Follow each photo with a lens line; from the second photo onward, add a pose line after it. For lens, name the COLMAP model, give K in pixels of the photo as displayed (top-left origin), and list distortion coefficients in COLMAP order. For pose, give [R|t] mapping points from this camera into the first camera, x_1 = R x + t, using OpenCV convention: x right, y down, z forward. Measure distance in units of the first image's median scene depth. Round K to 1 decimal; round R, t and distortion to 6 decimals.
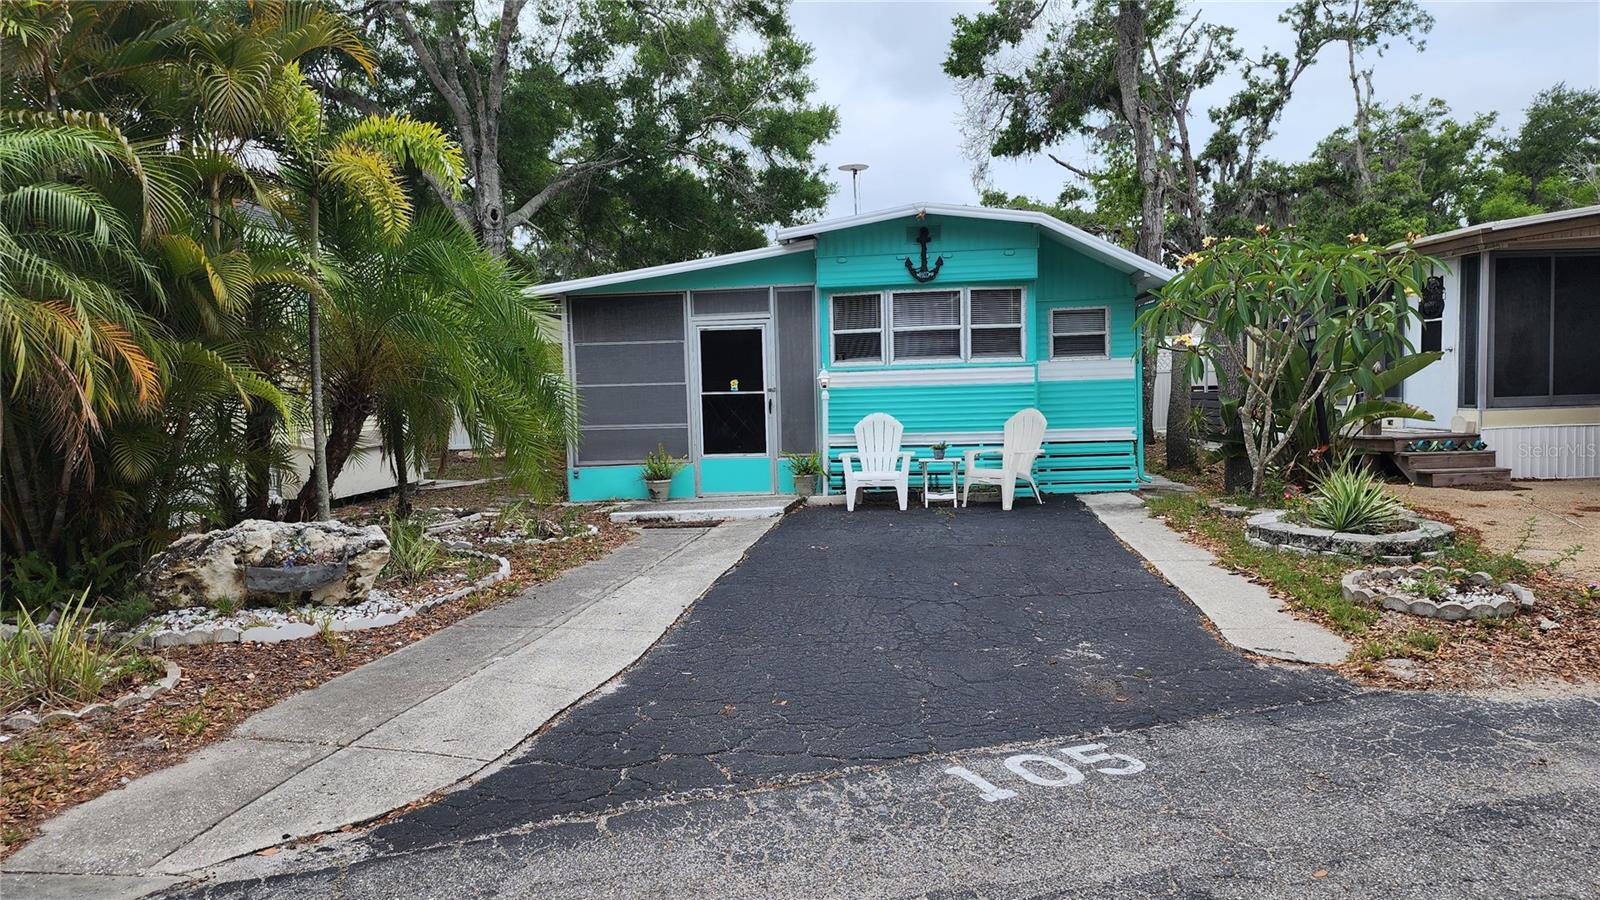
lens RADIAL K [[1051.0, 0, 802.6], [0, 1051.0, 456.0], [0, 0, 1]] dist [0.109186, -0.109993]
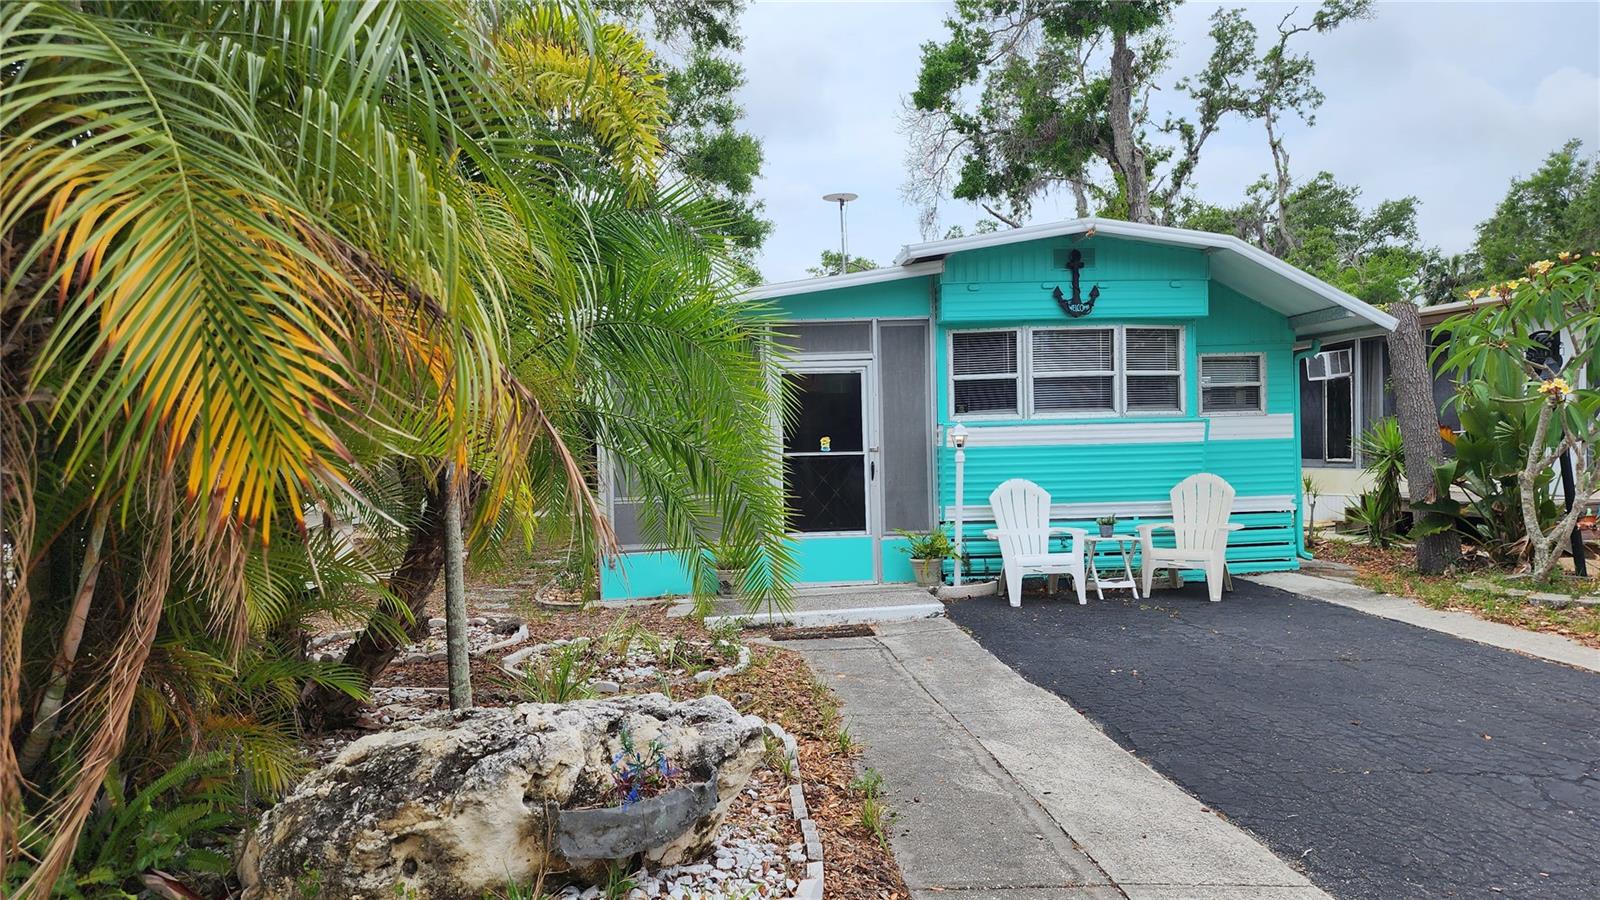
lens RADIAL K [[1055.1, 0, 803.7], [0, 1055.1, 467.9], [0, 0, 1]] dist [0.100420, -0.111807]
pose [[0.976314, -0.001849, 0.216351, -0.254761], [0.012390, 0.998800, -0.047374, -0.013135], [-0.216004, 0.048933, 0.975166, 0.248541]]
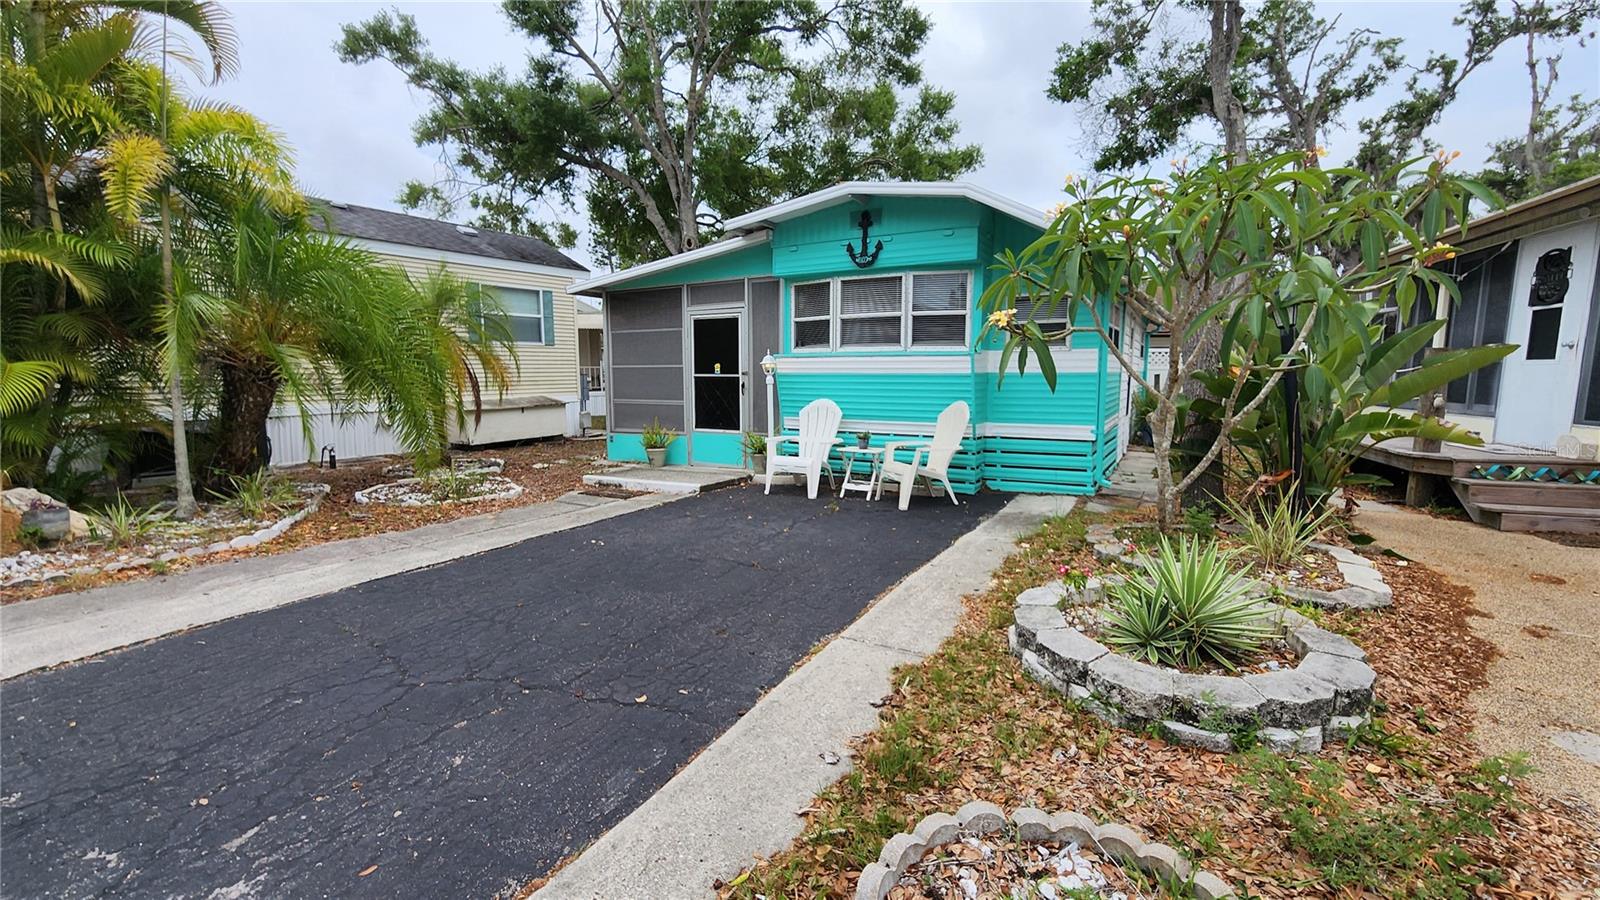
lens RADIAL K [[662.0, 0, 801.0], [0, 662.0, 455.1], [0, 0, 1]] dist [0.000088, 0.000695]
pose [[0.927519, 0.072177, -0.366741, 0.288809], [-0.049503, 0.996256, 0.070874, -0.030248], [0.370483, -0.047582, 0.927620, 0.382417]]
